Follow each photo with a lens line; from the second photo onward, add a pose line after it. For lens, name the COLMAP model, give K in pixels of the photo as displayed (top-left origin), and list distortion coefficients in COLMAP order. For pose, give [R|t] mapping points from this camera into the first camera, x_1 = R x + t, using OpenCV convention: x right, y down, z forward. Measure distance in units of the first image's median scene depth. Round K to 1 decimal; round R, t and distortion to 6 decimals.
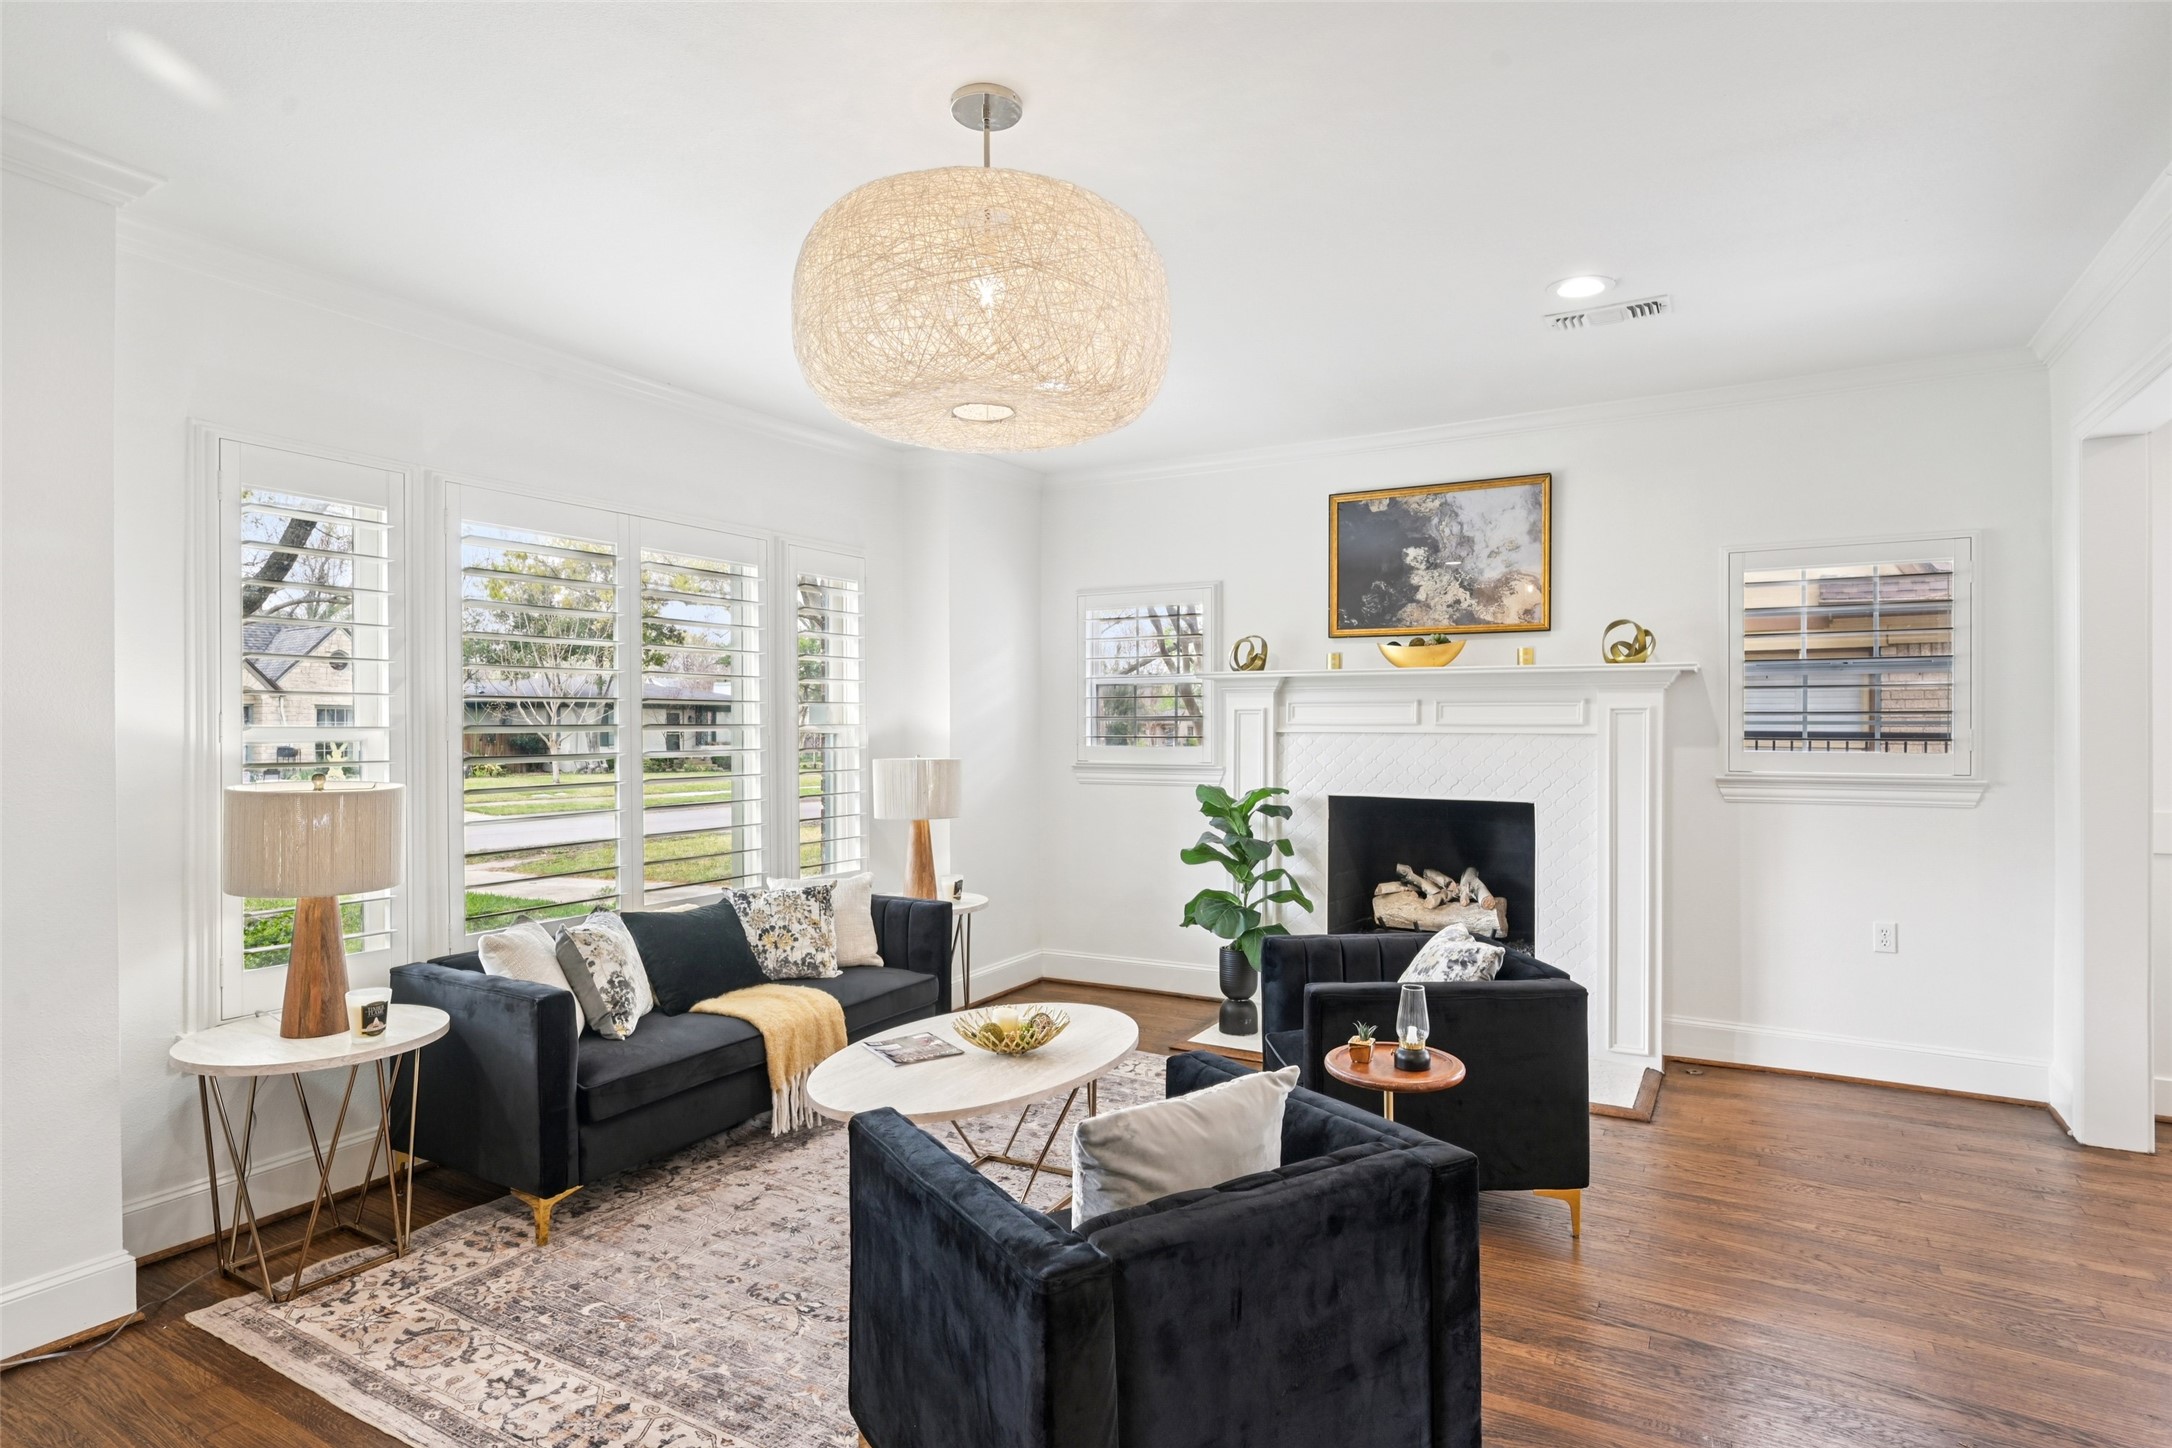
lens RADIAL K [[1139.1, 0, 1089.8], [0, 1139.1, 727.6], [0, 0, 1]] dist [-0.001103, 0.000500]
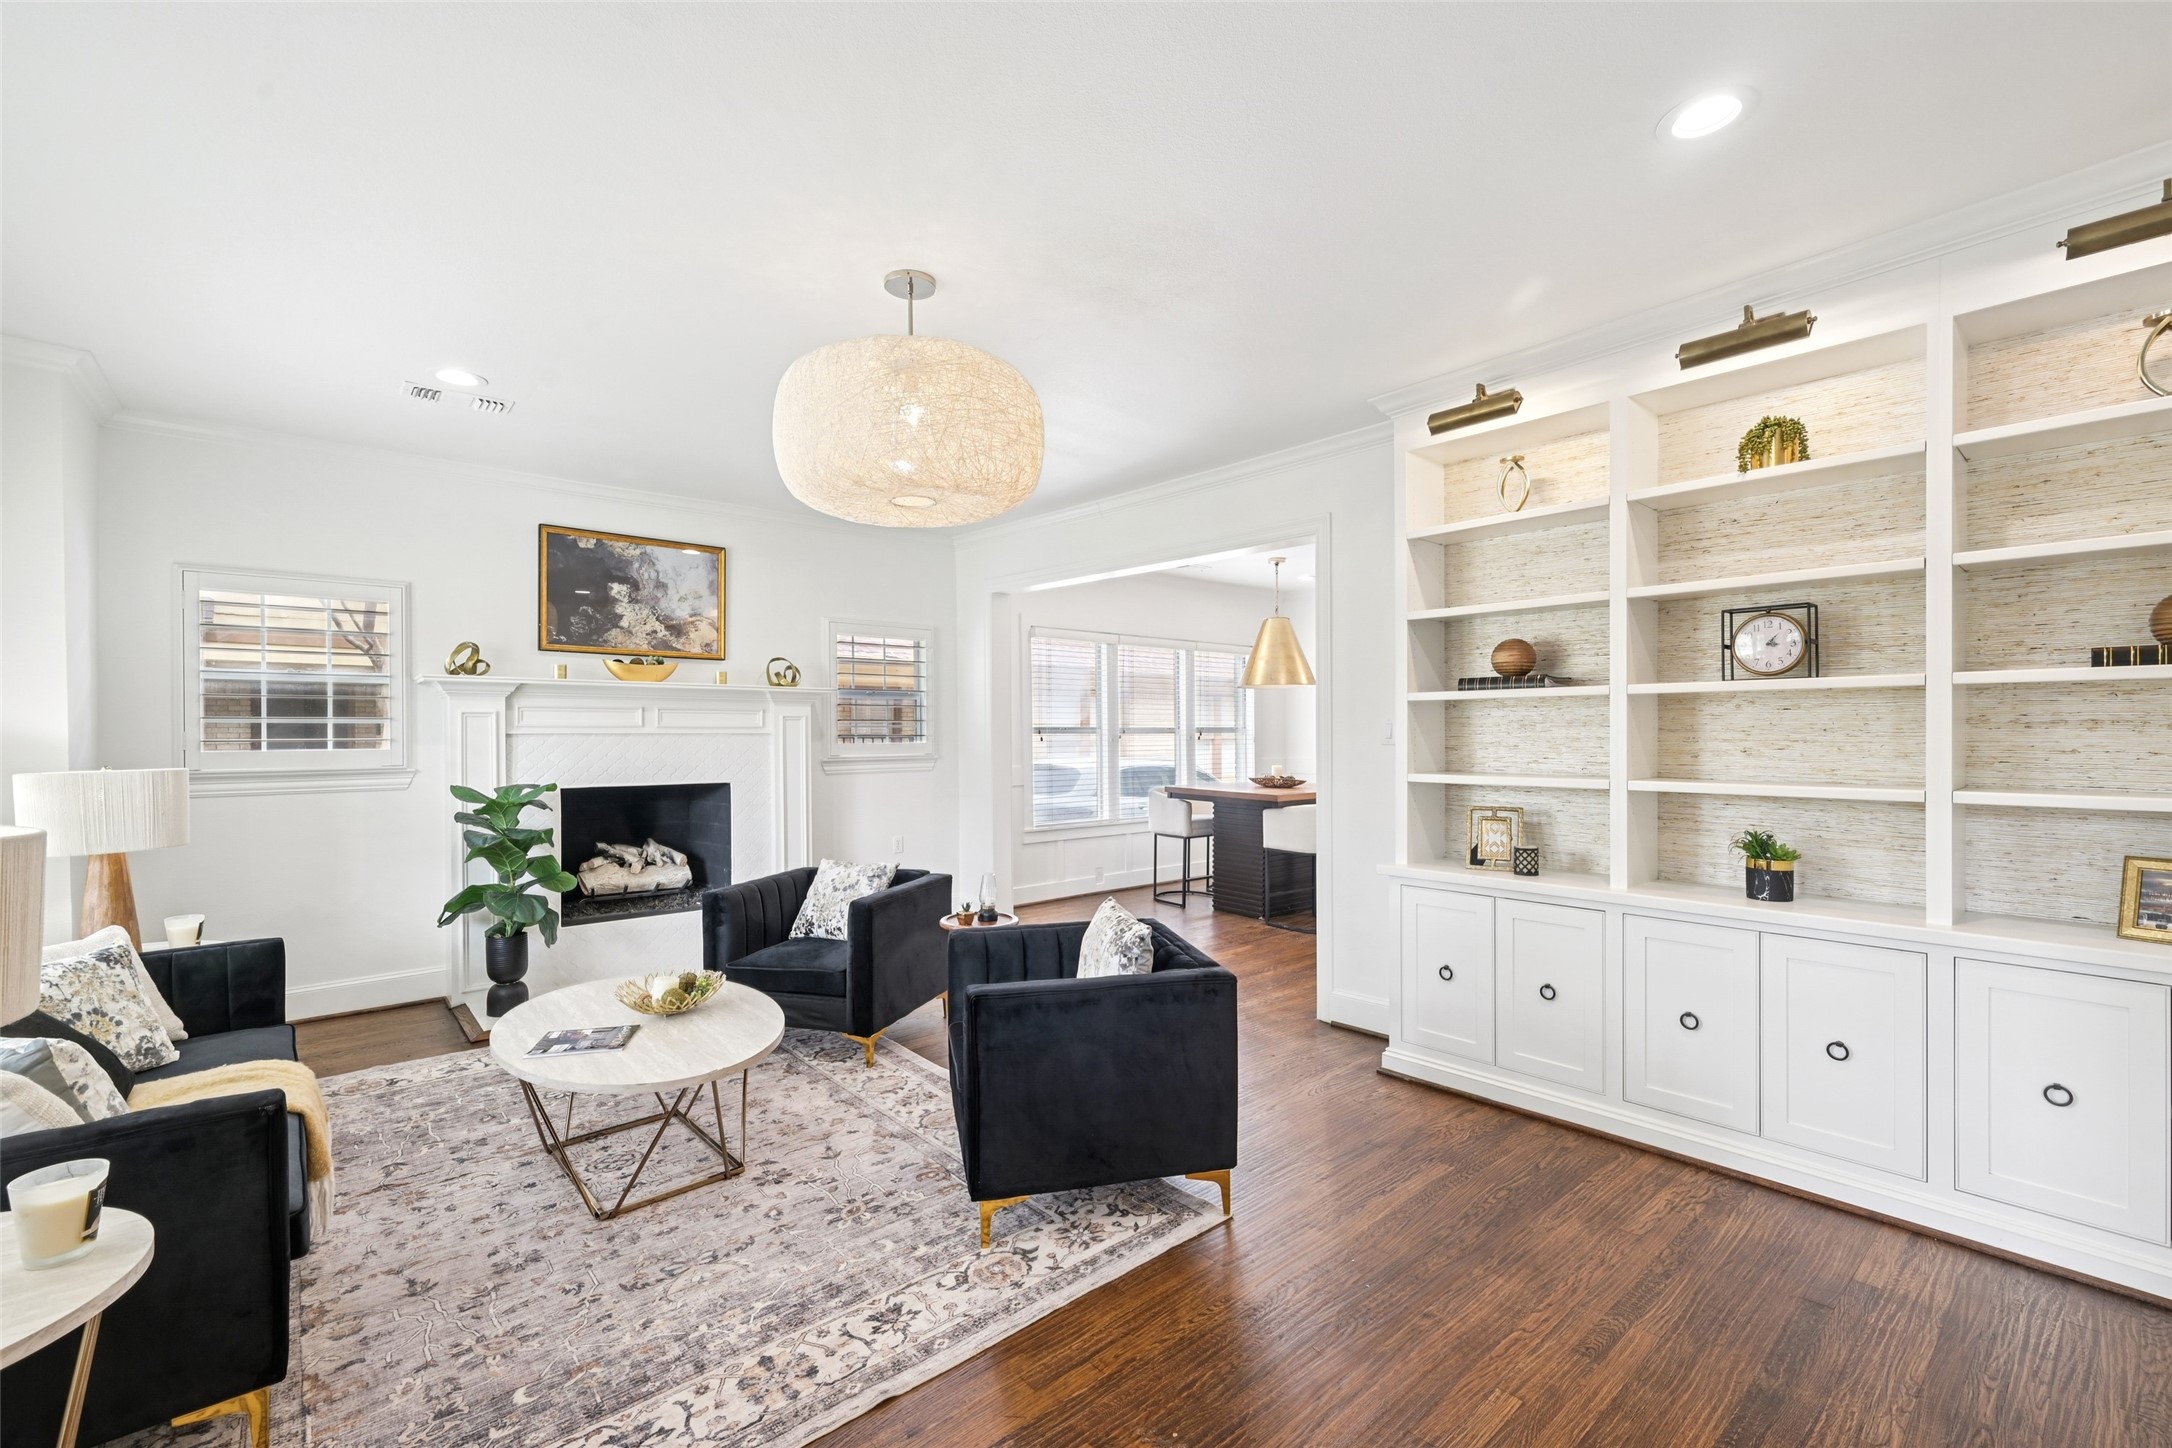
lens RADIAL K [[927.4, 0, 1093.7], [0, 927.4, 726.6], [0, 0, 1]] dist [0.003088, 0.000006]
pose [[0.326997, 0.002750, 0.945021, -0.511581], [0.003245, 0.999987, -0.004033, 0.002845], [-0.945020, 0.004385, 0.326984, 0.189175]]
